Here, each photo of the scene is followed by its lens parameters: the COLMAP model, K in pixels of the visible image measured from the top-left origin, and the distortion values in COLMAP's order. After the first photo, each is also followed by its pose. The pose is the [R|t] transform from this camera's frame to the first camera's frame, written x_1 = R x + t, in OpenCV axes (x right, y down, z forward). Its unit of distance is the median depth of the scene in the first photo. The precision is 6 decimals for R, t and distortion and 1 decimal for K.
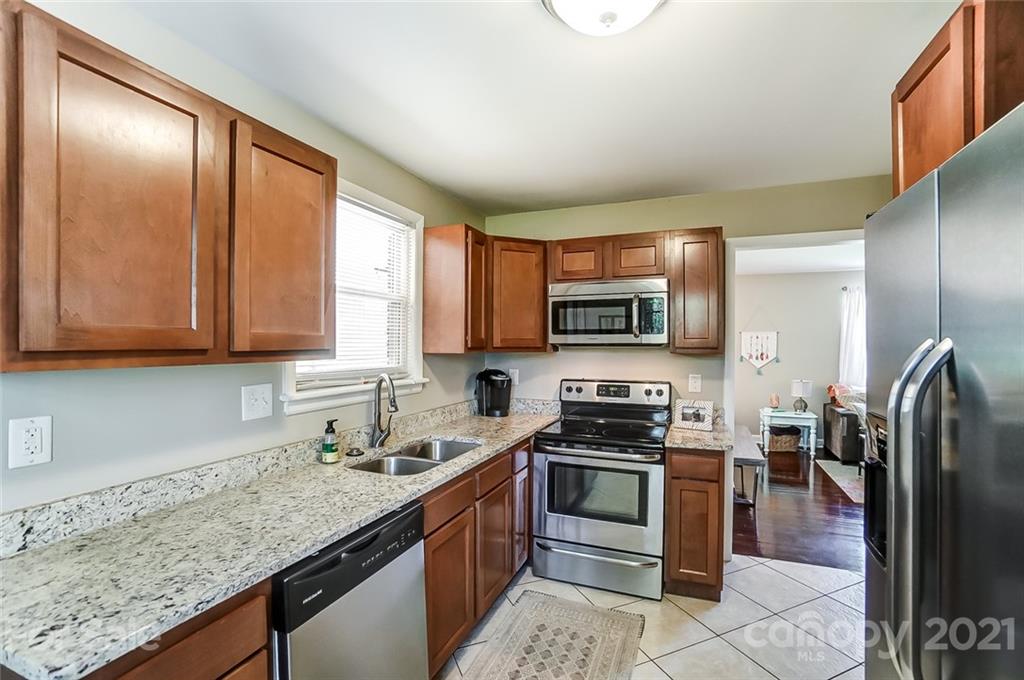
lens RADIAL K [[455.7, 0, 510.7], [0, 455.7, 343.7], [0, 0, 1]] dist [-0.065258, 0.025182]
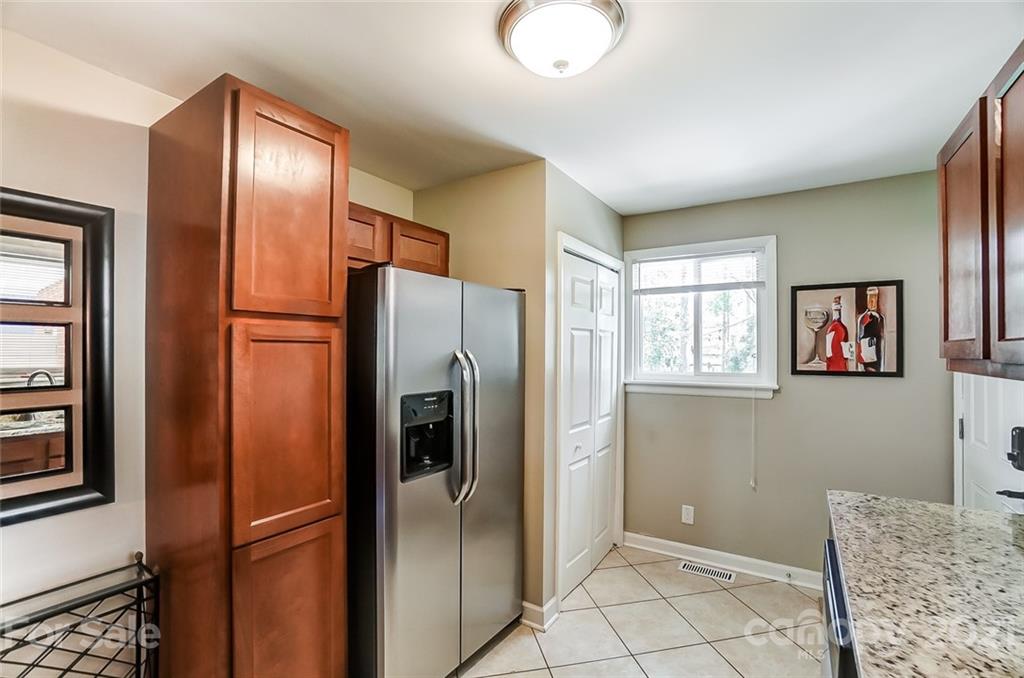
lens RADIAL K [[455.7, 0, 510.7], [0, 455.7, 342.7], [0, 0, 1]] dist [-0.065258, 0.025182]
pose [[-0.982513, -0.002588, 0.186176, 0.063680], [-0.005561, 0.999865, -0.015449, -0.003251], [-0.186111, -0.016214, -0.982395, 1.018685]]
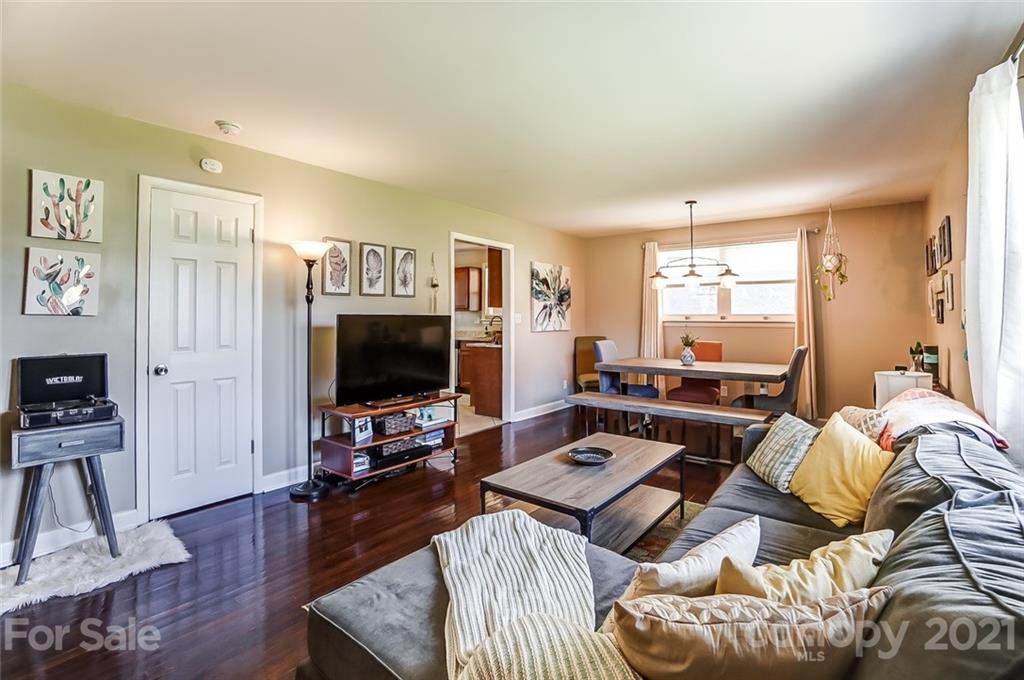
lens RADIAL K [[455.7, 0, 510.7], [0, 455.7, 343.7], [0, 0, 1]] dist [-0.065258, 0.025182]
pose [[-0.267648, 0.049448, -0.962247, 2.656458], [-0.003321, 0.998629, 0.052241, 0.085465], [0.963511, 0.017177, -0.267117, 1.767796]]
